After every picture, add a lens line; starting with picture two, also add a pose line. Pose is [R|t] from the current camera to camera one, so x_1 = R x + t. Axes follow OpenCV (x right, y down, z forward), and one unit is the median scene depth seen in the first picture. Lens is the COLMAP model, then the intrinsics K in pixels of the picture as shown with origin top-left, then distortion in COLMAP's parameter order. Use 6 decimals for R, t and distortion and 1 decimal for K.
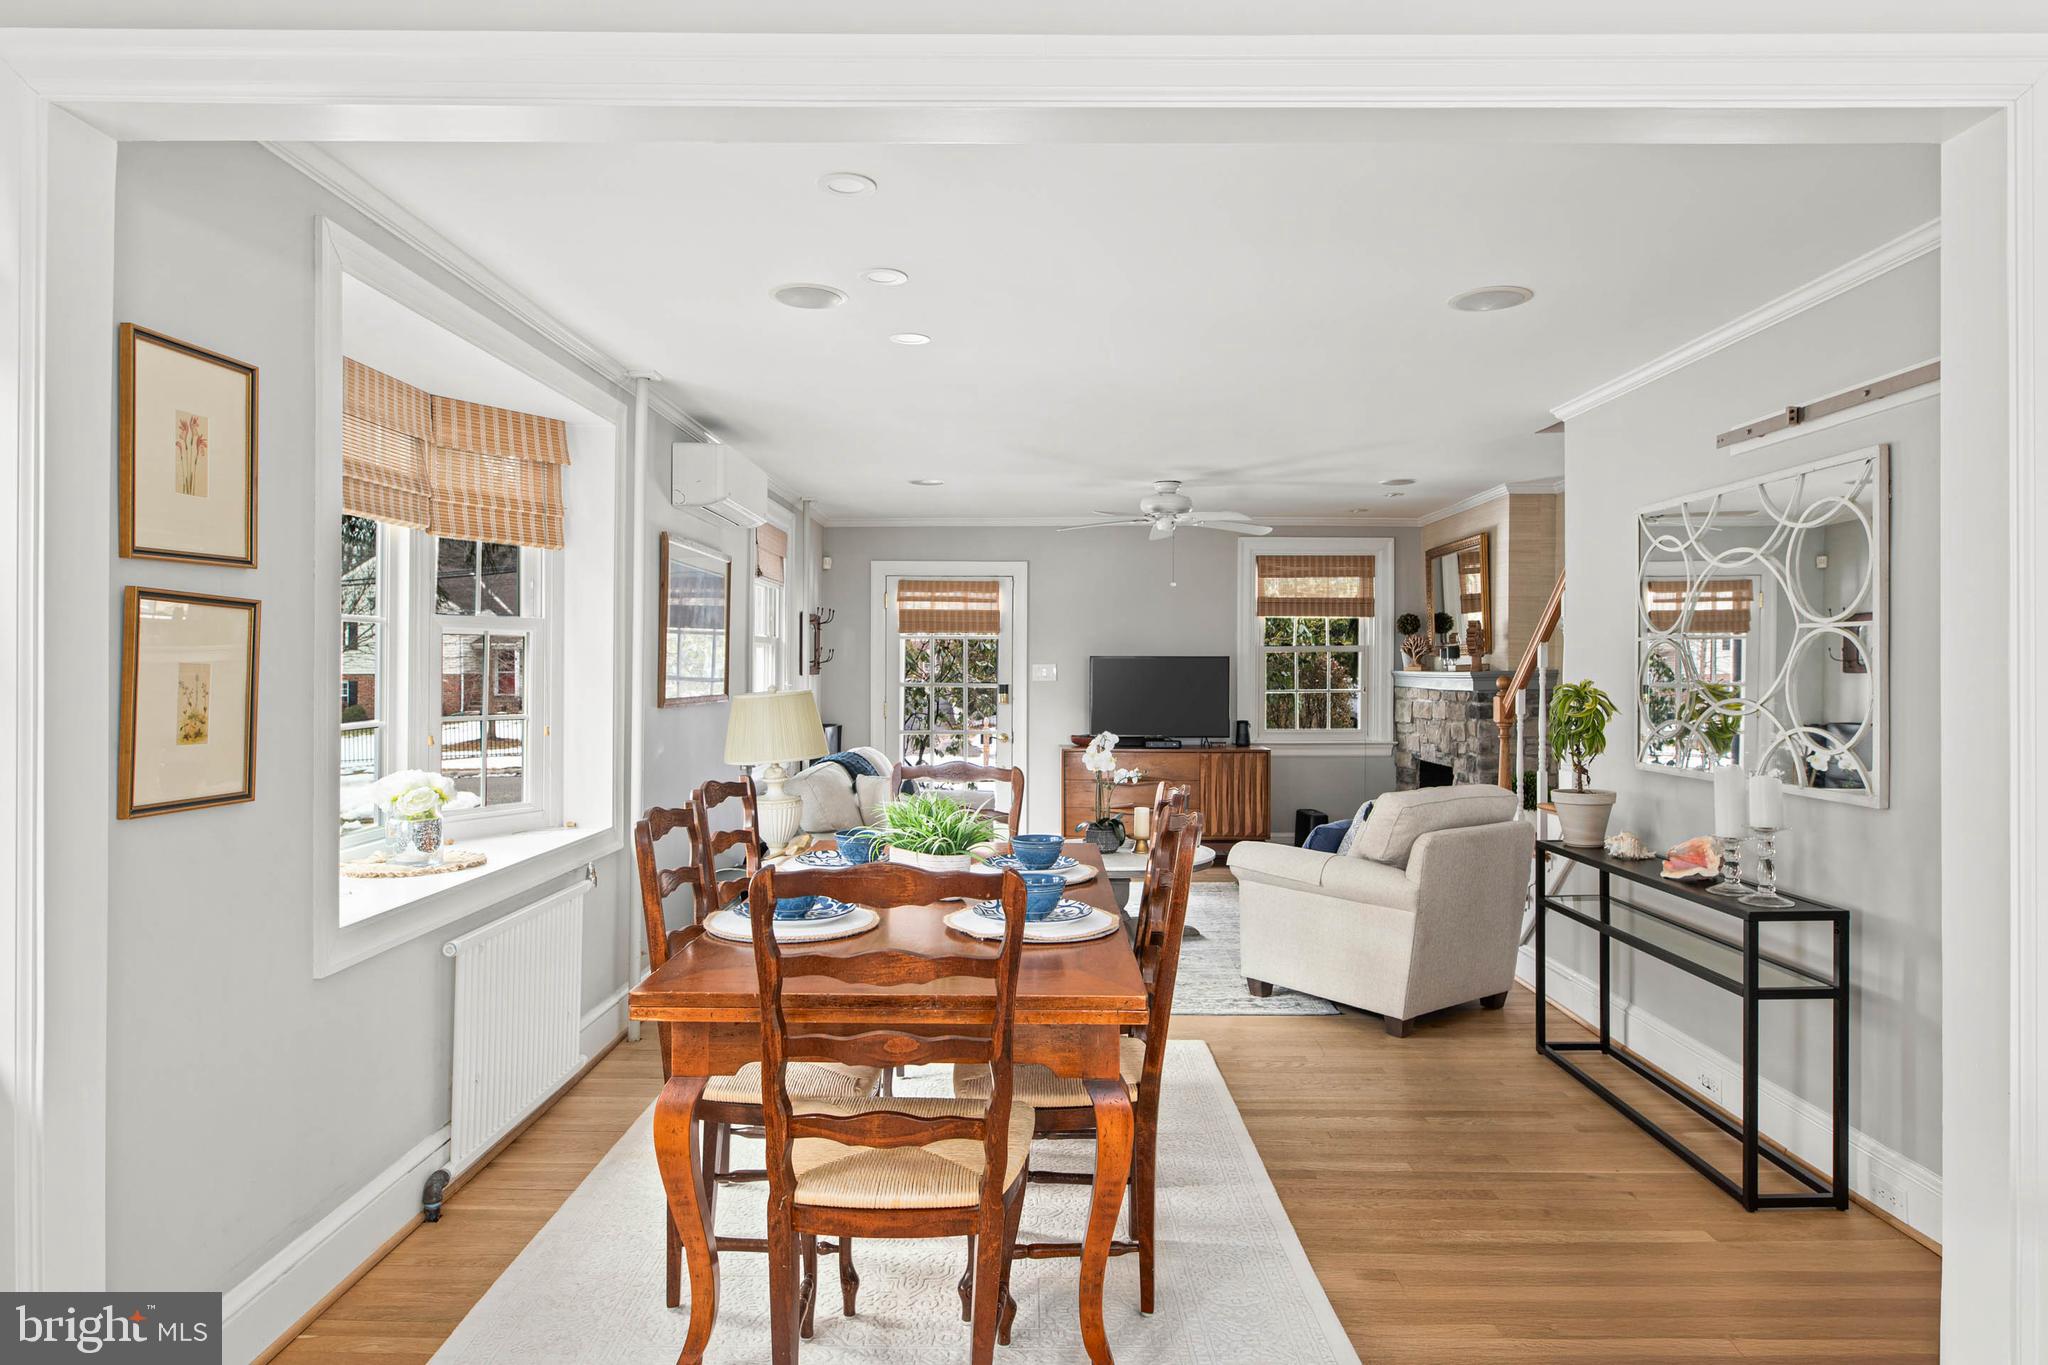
lens RADIAL K [[1177.4, 0, 1024.0], [0, 1177.4, 682.5], [0, 0, 1]] dist [0.000626, 0.000306]
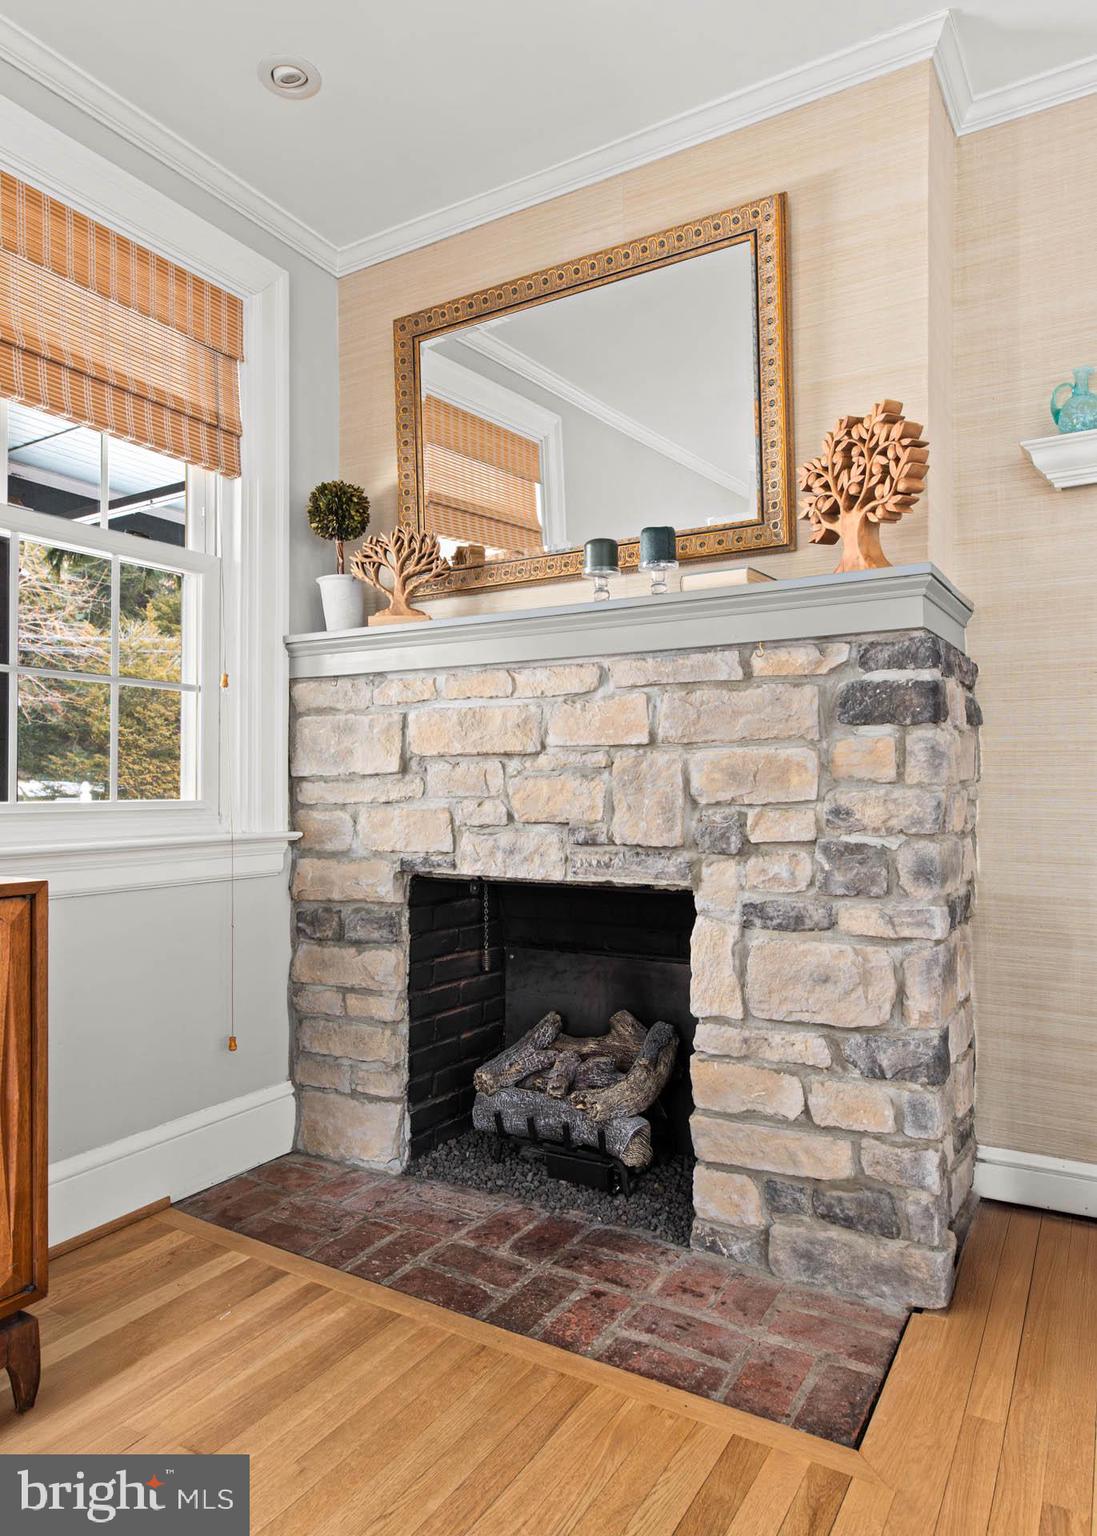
lens RADIAL K [[963.7, 0, 546.8], [0, 963.7, 784.1], [0, 0, 1]] dist [-0.003077, -0.000096]
pose [[0.503919, 0.002122, 0.863748, 0.097941], [0.012959, 0.999866, -0.010016, 0.039767], [-0.863653, 0.016240, 0.503824, 0.787870]]
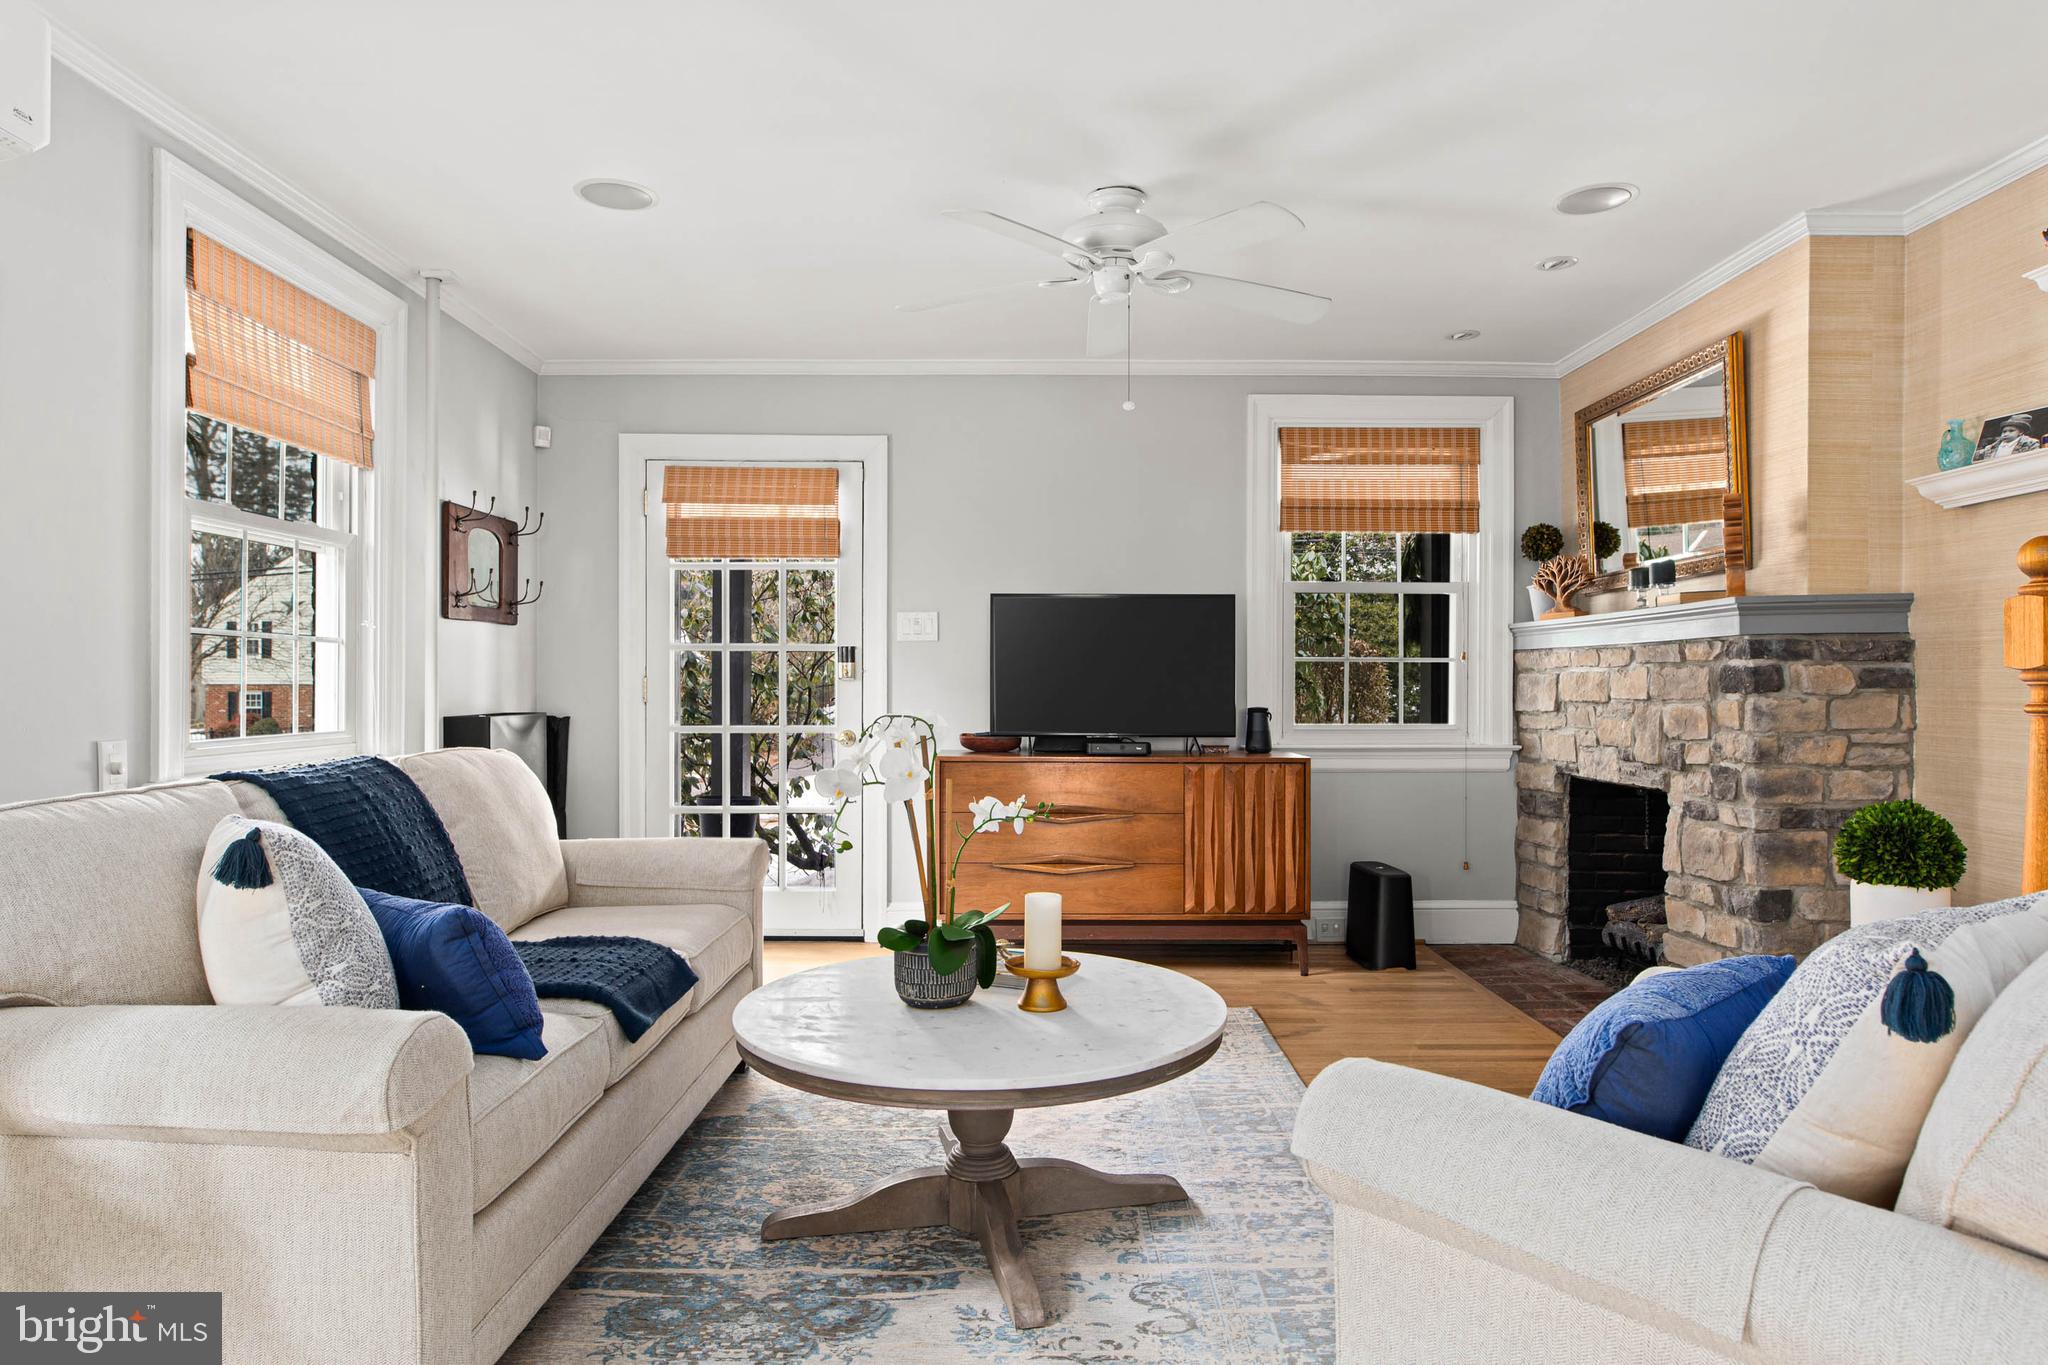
lens RADIAL K [[1177.4, 0, 1024.0], [0, 1177.4, 682.5], [0, 0, 1]] dist [0.000626, 0.000306]
pose [[0.999856, 0.001570, 0.016888, 0.061368], [-0.001325, 0.999894, -0.014523, 0.028123], [-0.016909, 0.014498, 0.999752, 0.422377]]
